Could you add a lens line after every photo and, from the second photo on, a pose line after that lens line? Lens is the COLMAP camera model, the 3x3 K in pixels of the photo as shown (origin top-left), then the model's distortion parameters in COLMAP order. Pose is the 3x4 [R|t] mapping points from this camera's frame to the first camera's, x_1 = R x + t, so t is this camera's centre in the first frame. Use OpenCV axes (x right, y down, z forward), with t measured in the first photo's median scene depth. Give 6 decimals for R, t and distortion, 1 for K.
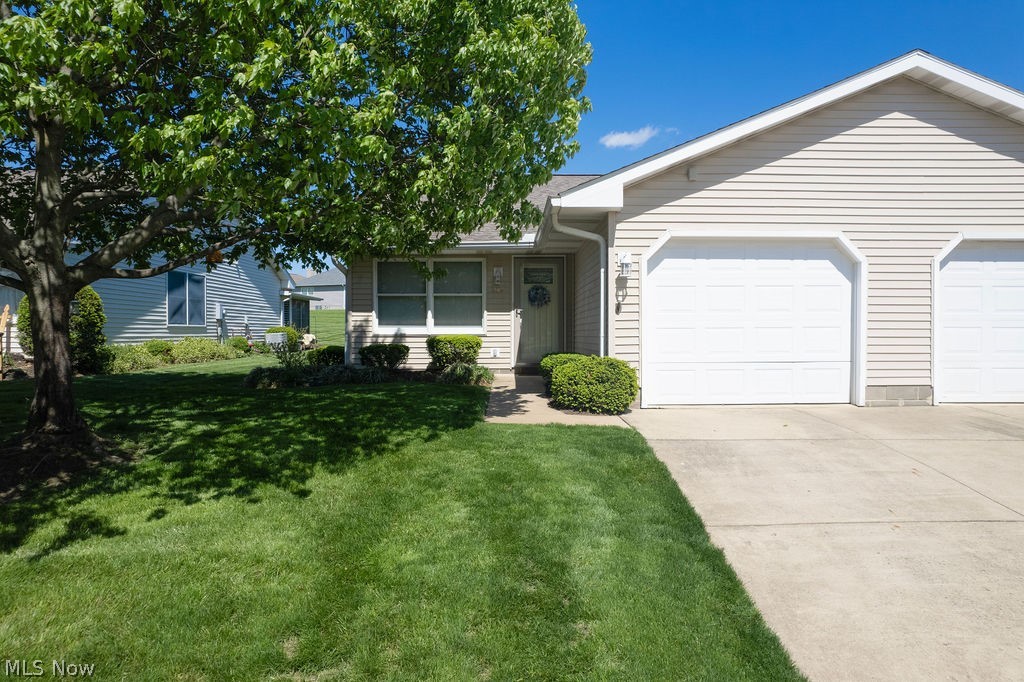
lens RADIAL K [[660.3, 0, 510.3], [0, 660.3, 339.8], [0, 0, 1]] dist [-0.047607, 0.042995]
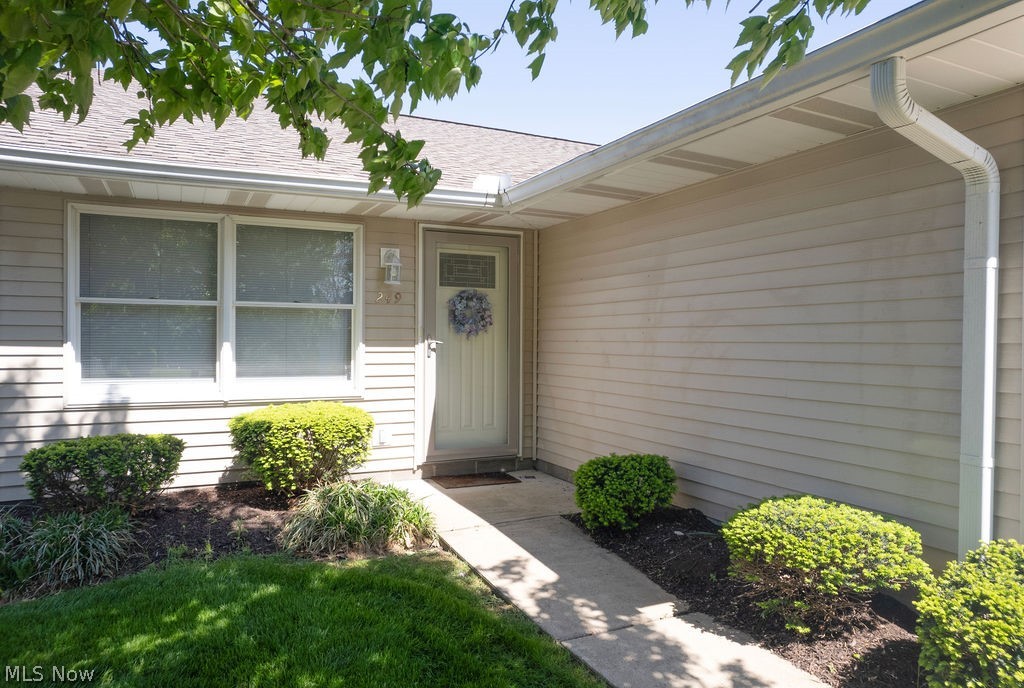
lens RADIAL K [[660.3, 0, 515.3], [0, 660.3, 339.0], [0, 0, 1]] dist [-0.047607, 0.042995]
pose [[0.897623, 0.007726, 0.440697, -0.207226], [-0.002872, 0.999928, -0.011681, -0.061430], [-0.440755, 0.009220, 0.897580, 0.818220]]
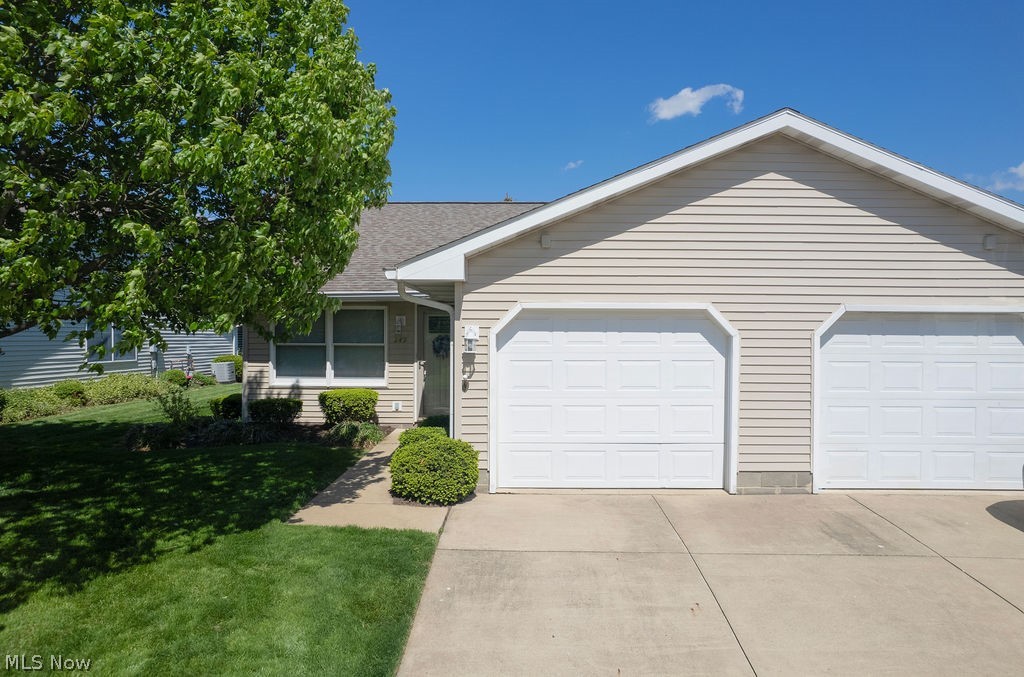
lens RADIAL K [[696.7, 0, 510.2], [0, 696.7, 339.0], [0, 0, 1]] dist [-0.036860, -0.004261]
pose [[0.999184, 0.005076, -0.040074, 0.262799], [-0.005236, 0.999979, -0.003898, -0.108663], [0.040054, 0.004105, 0.999189, 0.018304]]
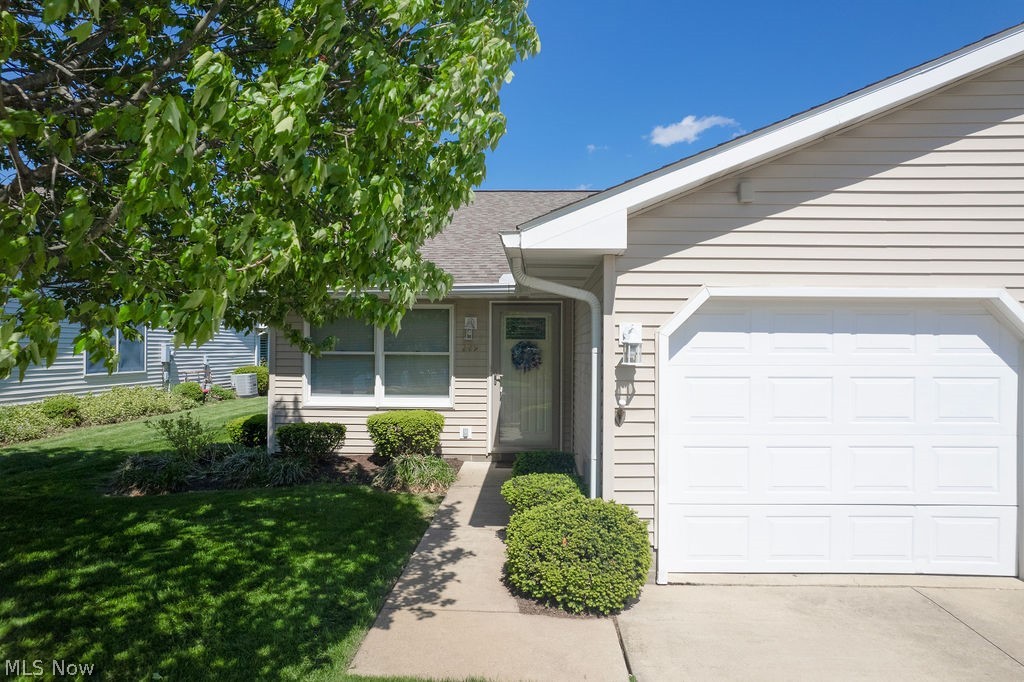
lens RADIAL K [[660.3, 0, 512.0], [0, 660.3, 342.4], [0, 0, 1]] dist [-0.047607, 0.042995]
pose [[0.998871, 0.007257, -0.046940, 0.092244], [-0.008052, 0.999827, -0.016769, -0.102313], [0.046811, 0.017128, 0.998757, 0.390643]]
